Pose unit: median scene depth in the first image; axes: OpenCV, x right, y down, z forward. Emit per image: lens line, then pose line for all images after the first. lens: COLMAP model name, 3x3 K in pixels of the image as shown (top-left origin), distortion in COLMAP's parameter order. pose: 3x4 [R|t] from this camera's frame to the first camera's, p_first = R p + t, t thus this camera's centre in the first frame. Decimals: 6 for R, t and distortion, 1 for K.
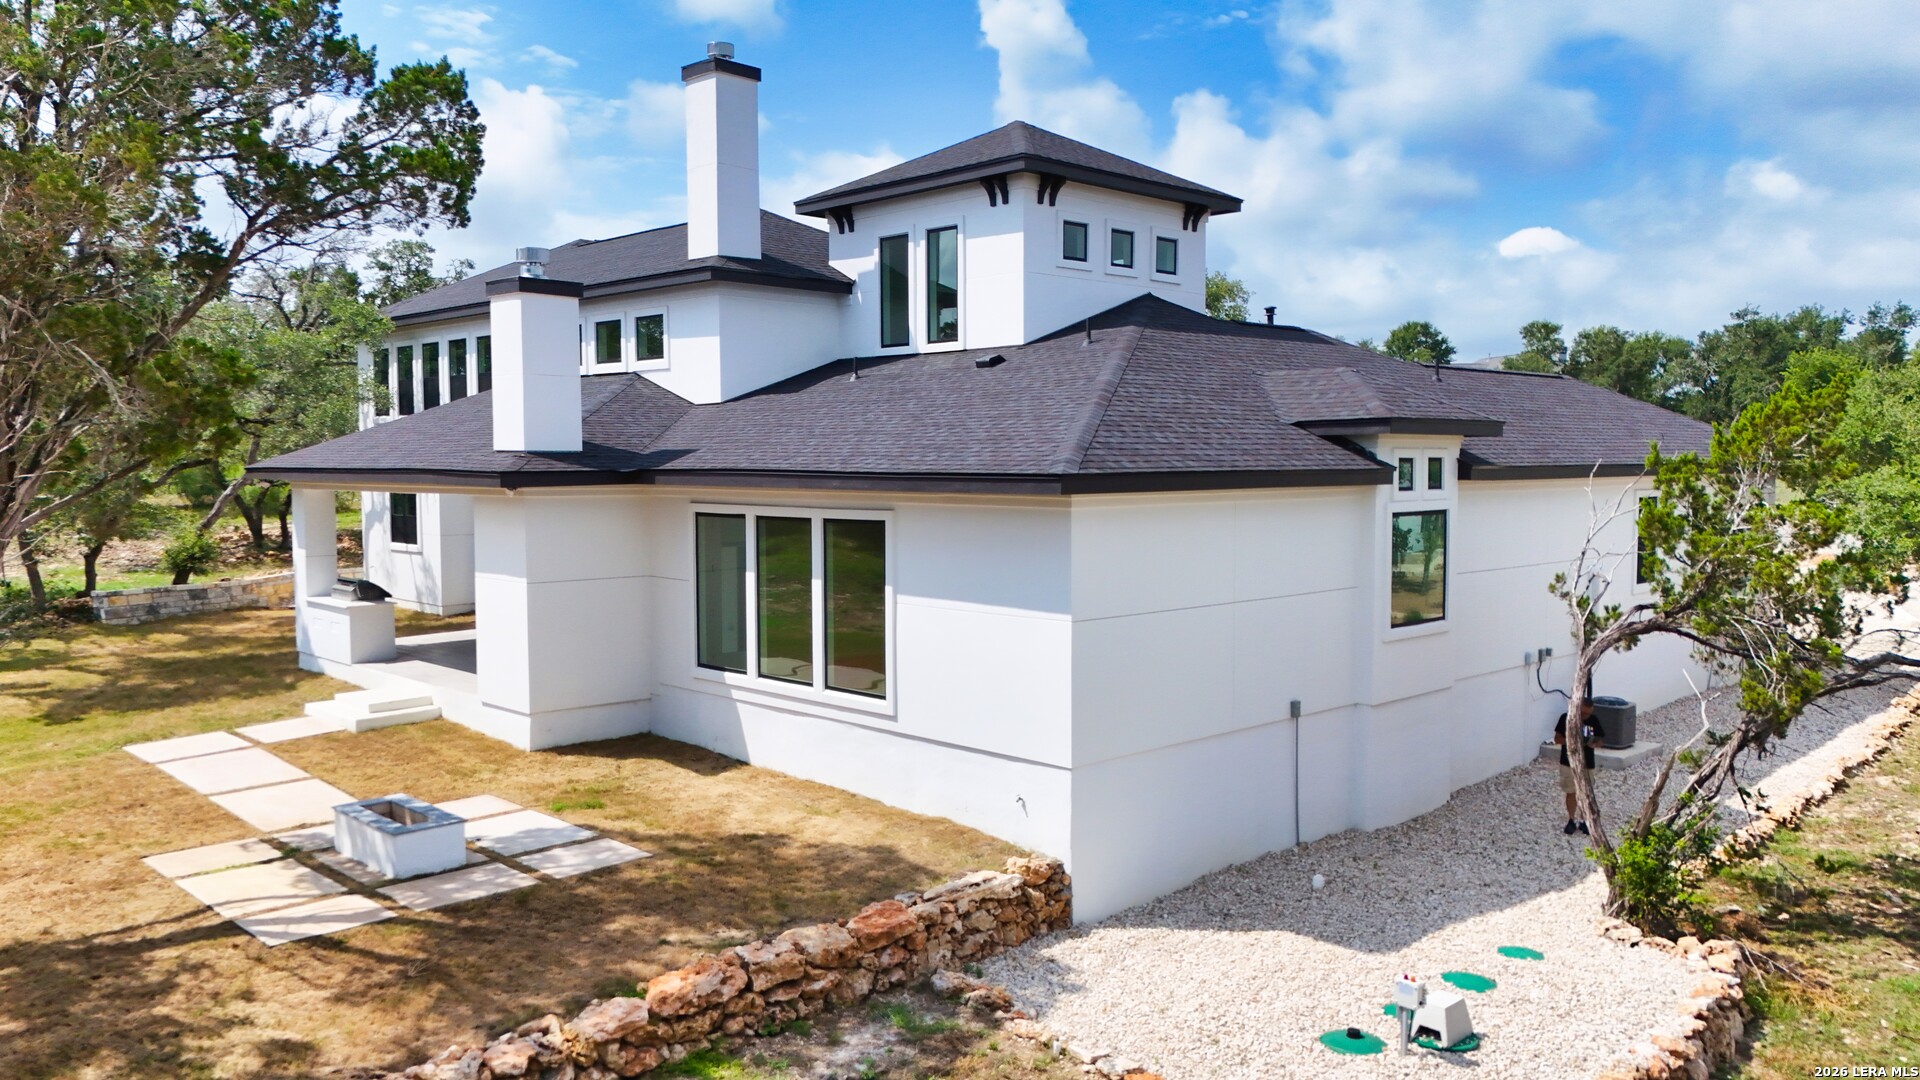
lens RADIAL K [[1398.2, 0, 978.0], [0, 1398.2, 557.8], [0, 0, 1]] dist [0.075192, -0.070471]
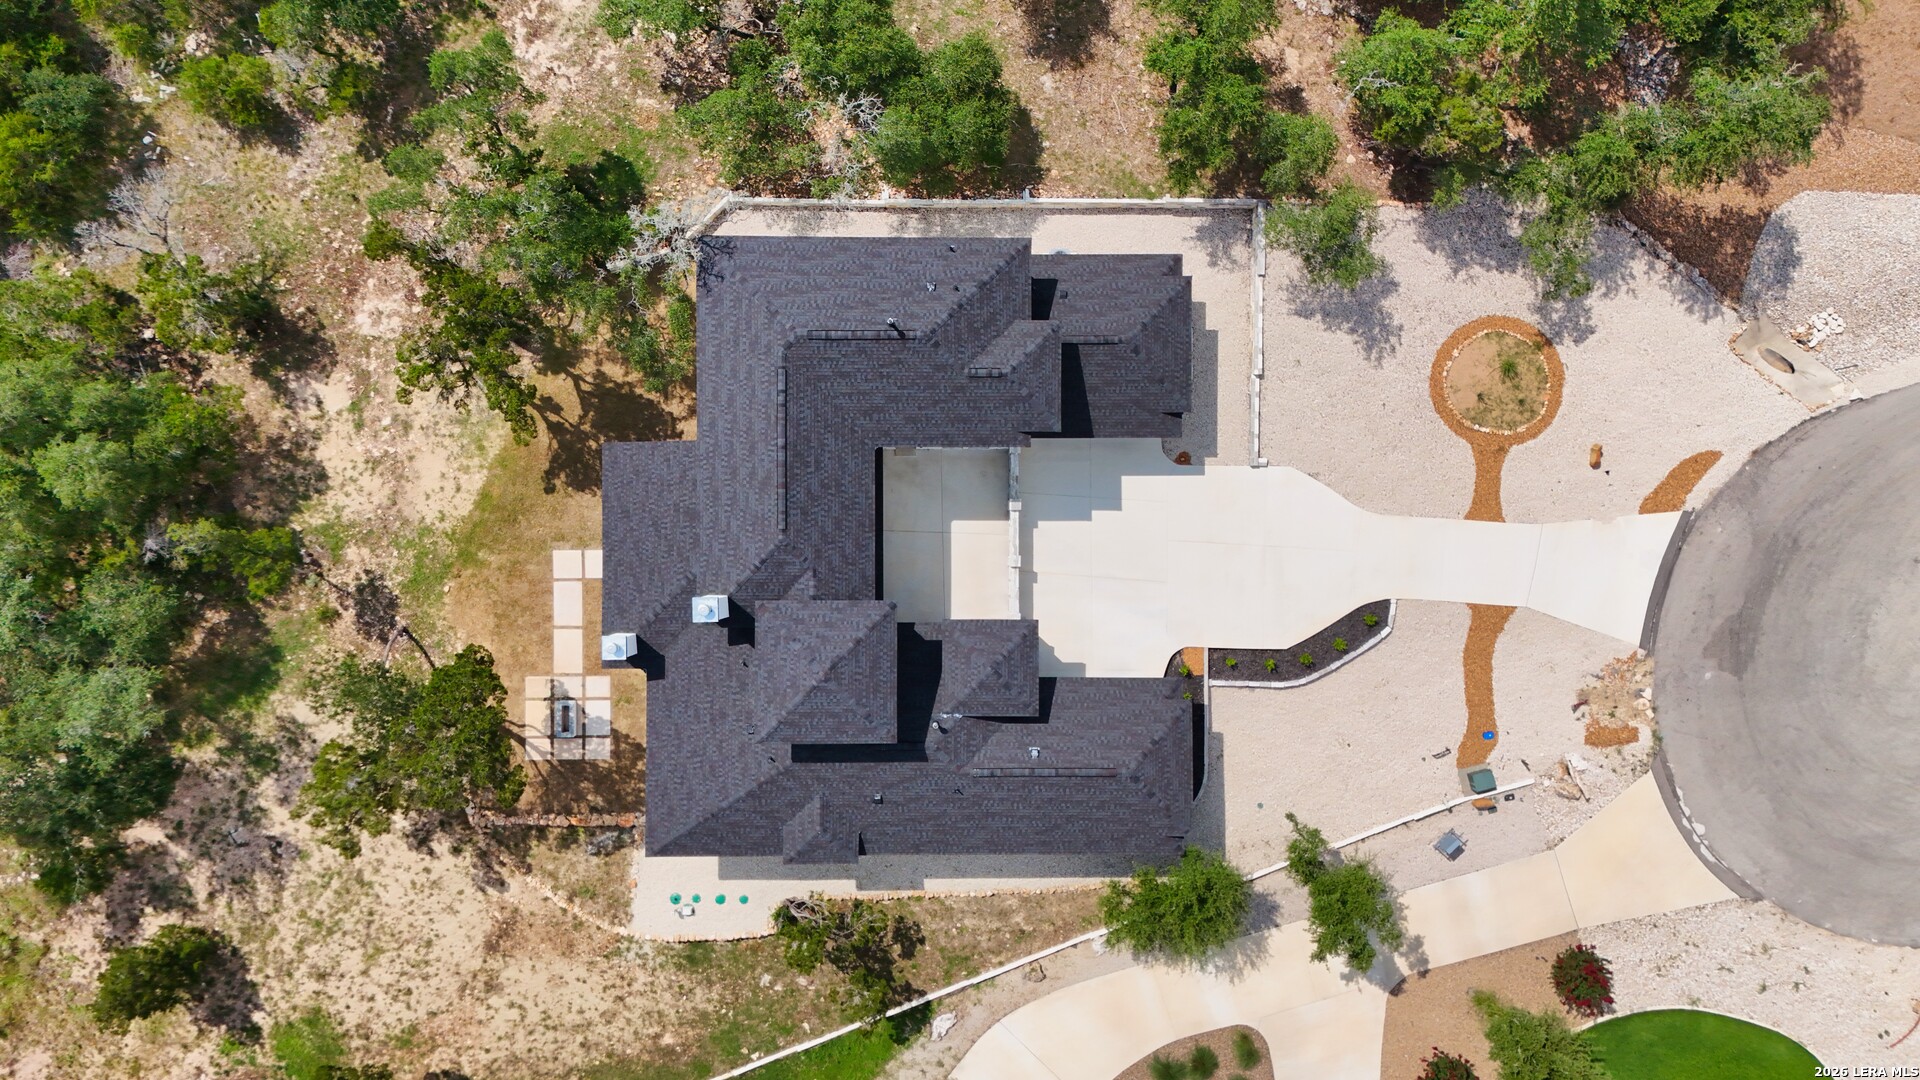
lens RADIAL K [[1398.2, 0, 958.3], [0, 1398.2, 534.1], [0, 0, 1]] dist [0.075192, -0.070471]
pose [[0.712982, 0.701152, 0.006535, 0.020433], [-0.060342, 0.052069, 0.996819, -3.708287], [0.698581, -0.711108, 0.079434, 1.676738]]
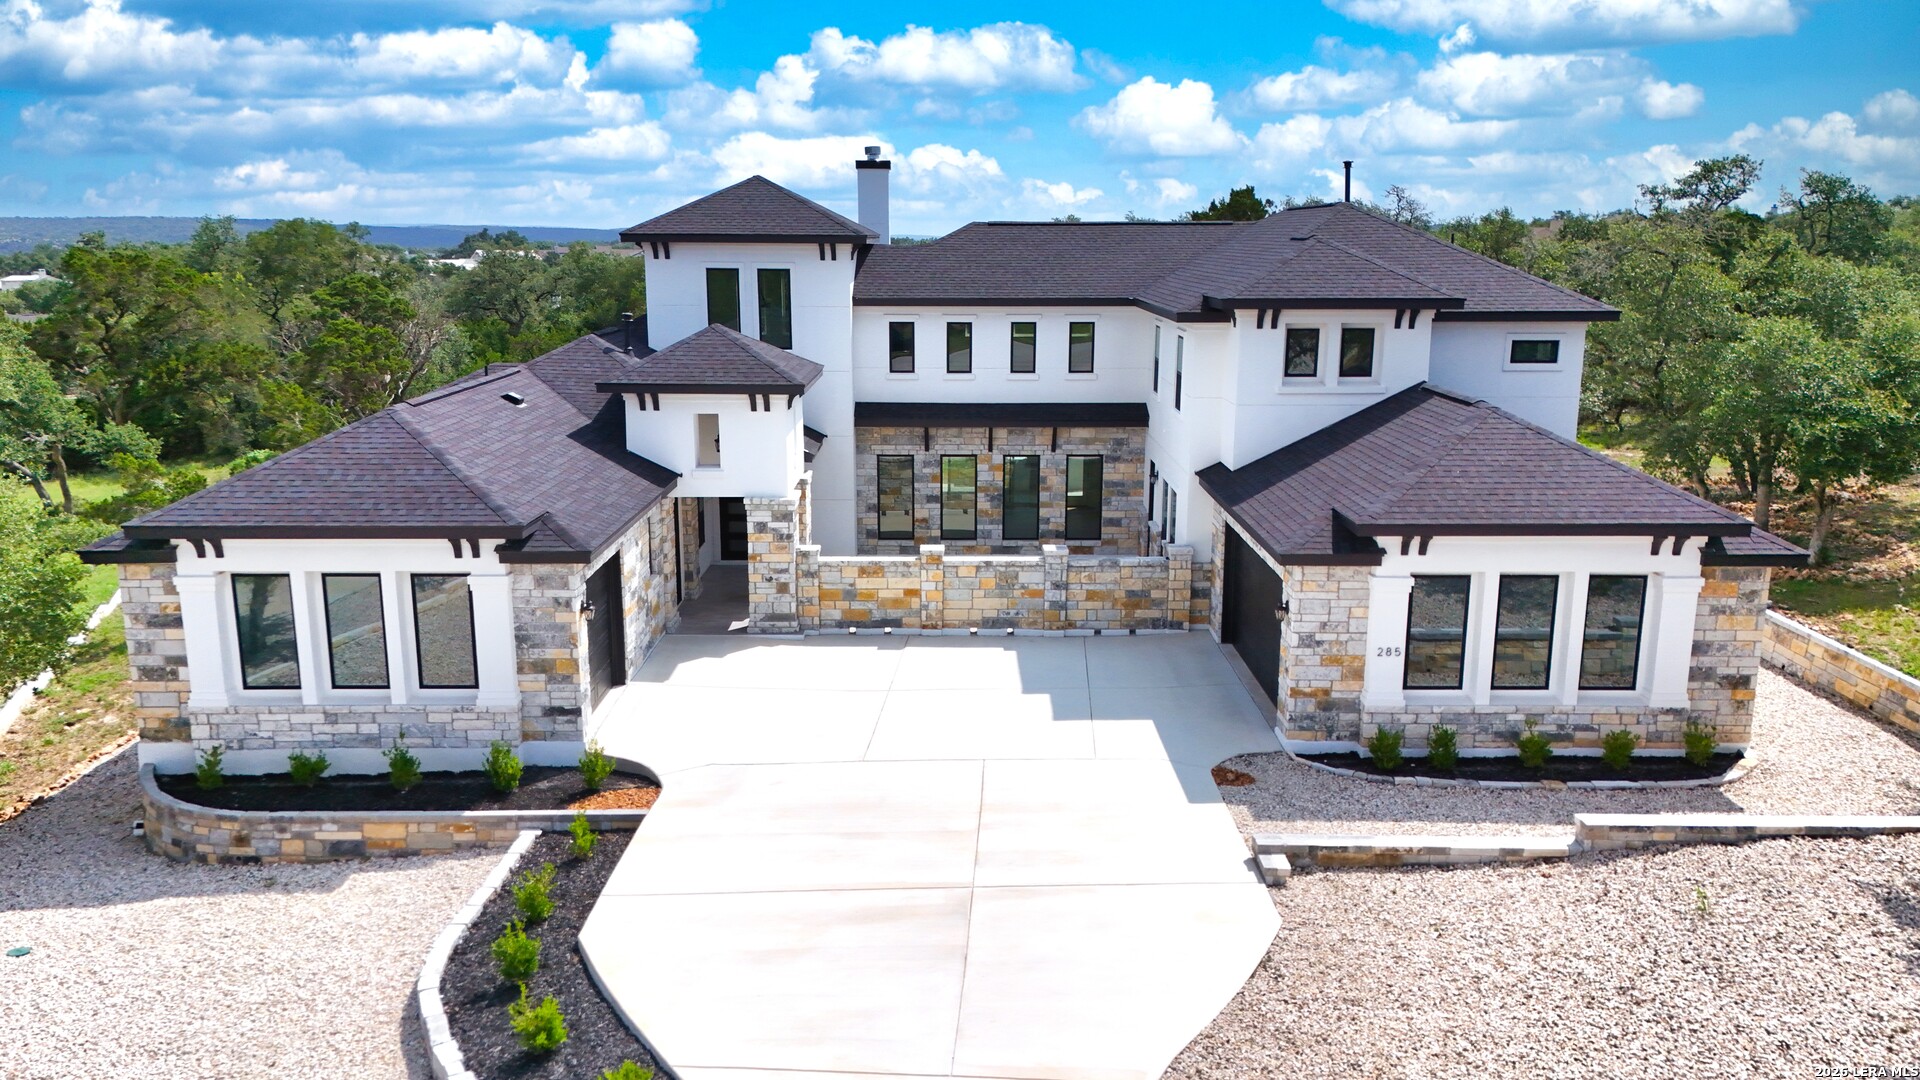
lens RADIAL K [[1398.2, 0, 958.7], [0, 1398.2, 533.1], [0, 0, 1]] dist [0.075192, -0.070471]
pose [[-0.697849, 0.150240, -0.700310, 1.362778], [-0.050347, 0.965045, 0.257205, -0.499866], [0.714473, 0.214749, -0.665891, 3.169063]]
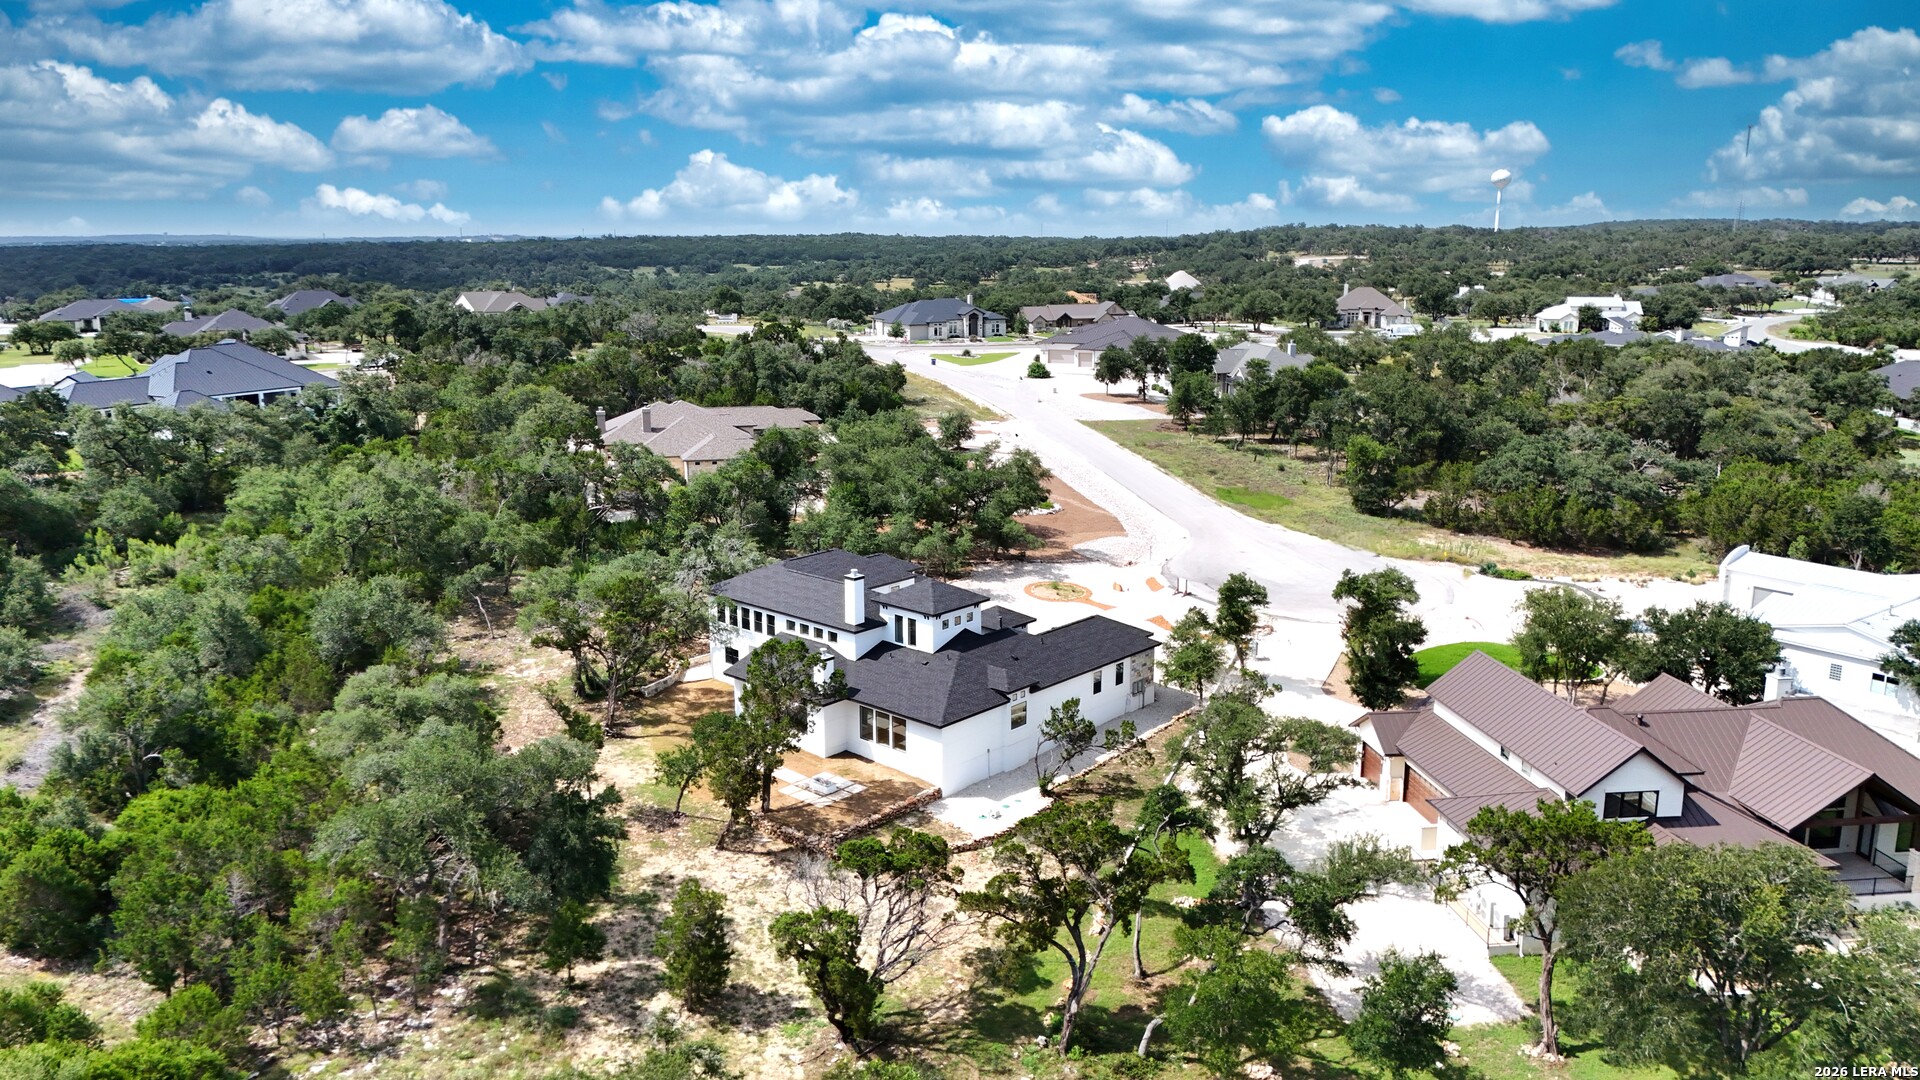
lens RADIAL K [[1398.2, 0, 967.0], [0, 1398.2, 543.1], [0, 0, 1]] dist [0.075192, -0.070471]
pose [[0.998095, -0.013038, 0.060308, -0.143864], [0.003732, 0.988387, 0.151910, -1.423734], [-0.061588, -0.151395, 0.986553, -3.908989]]
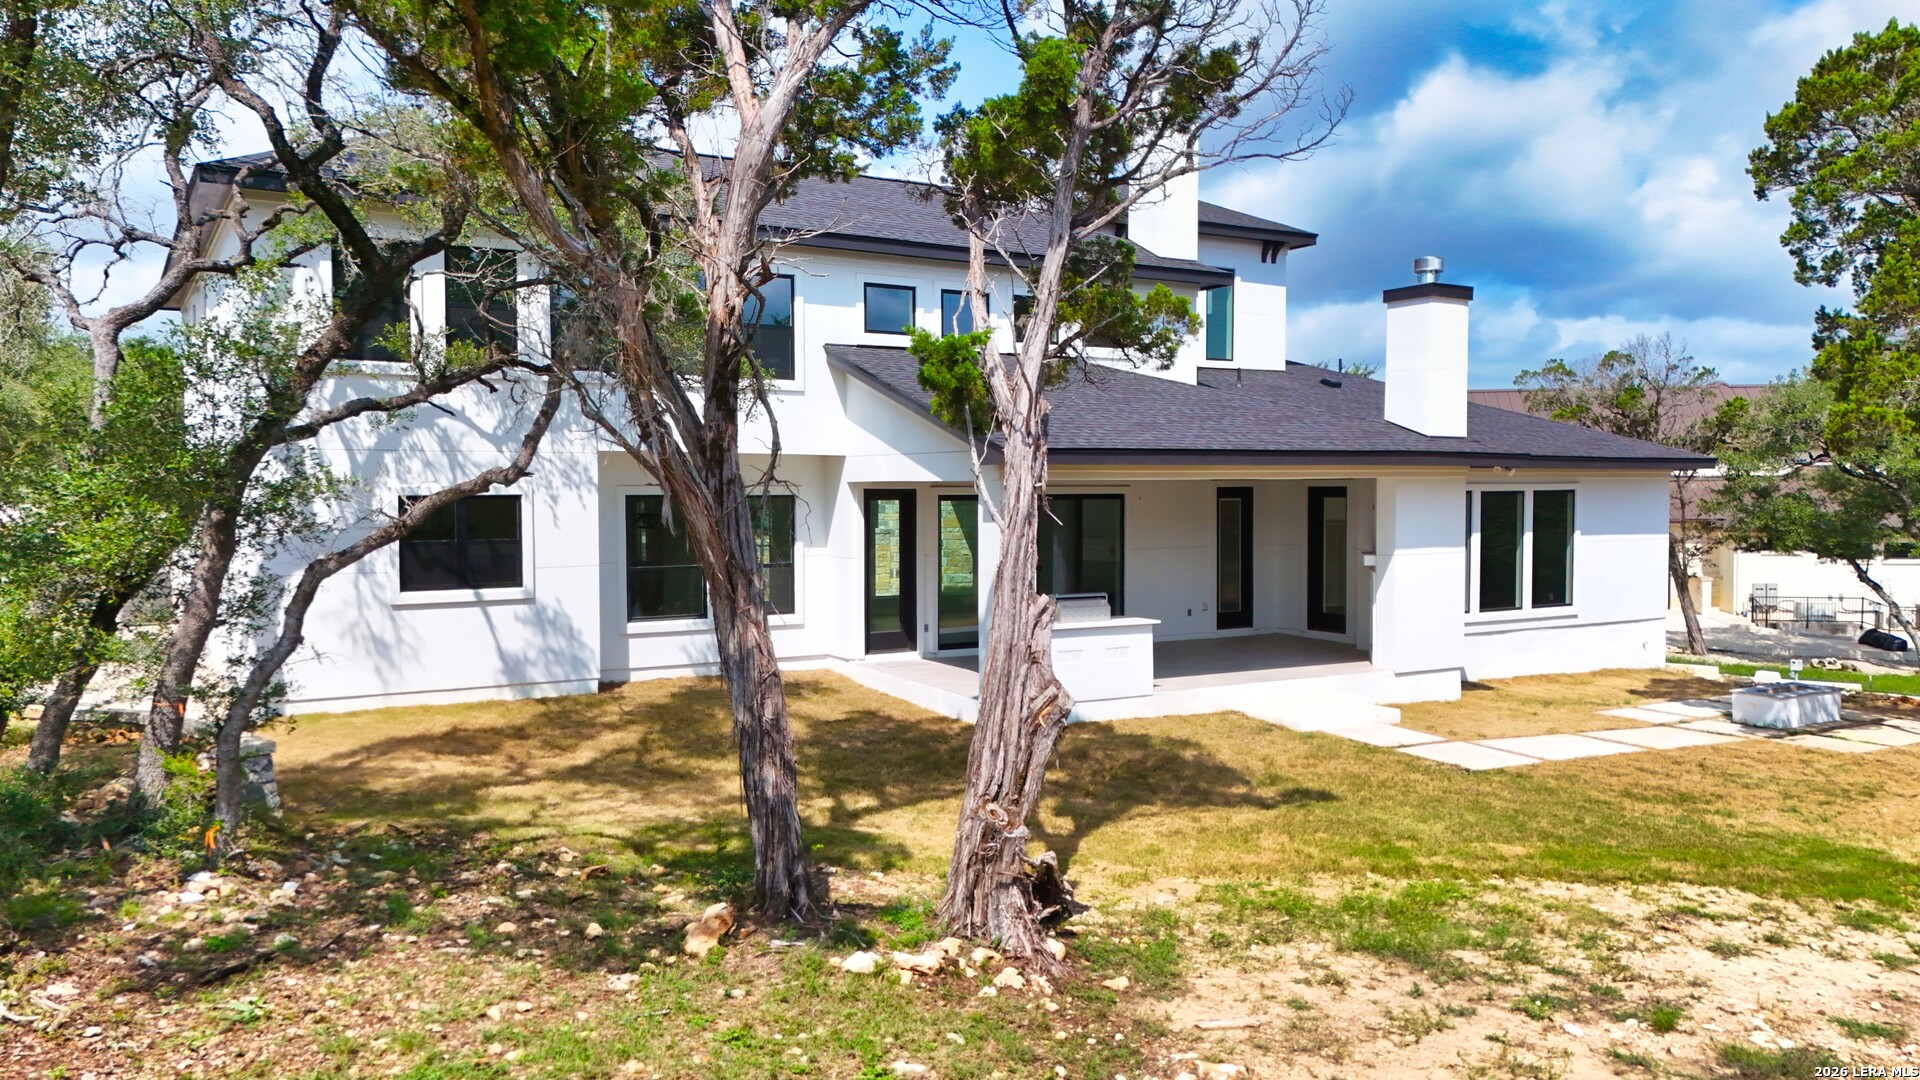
lens RADIAL K [[1398.2, 0, 960.8], [0, 1398.2, 580.6], [0, 0, 1]] dist [0.075192, -0.070471]
pose [[0.231114, -0.063576, 0.970847, -1.757854], [0.068409, 0.996455, 0.048968, -0.049687], [-0.970519, 0.055097, 0.234644, 1.292716]]
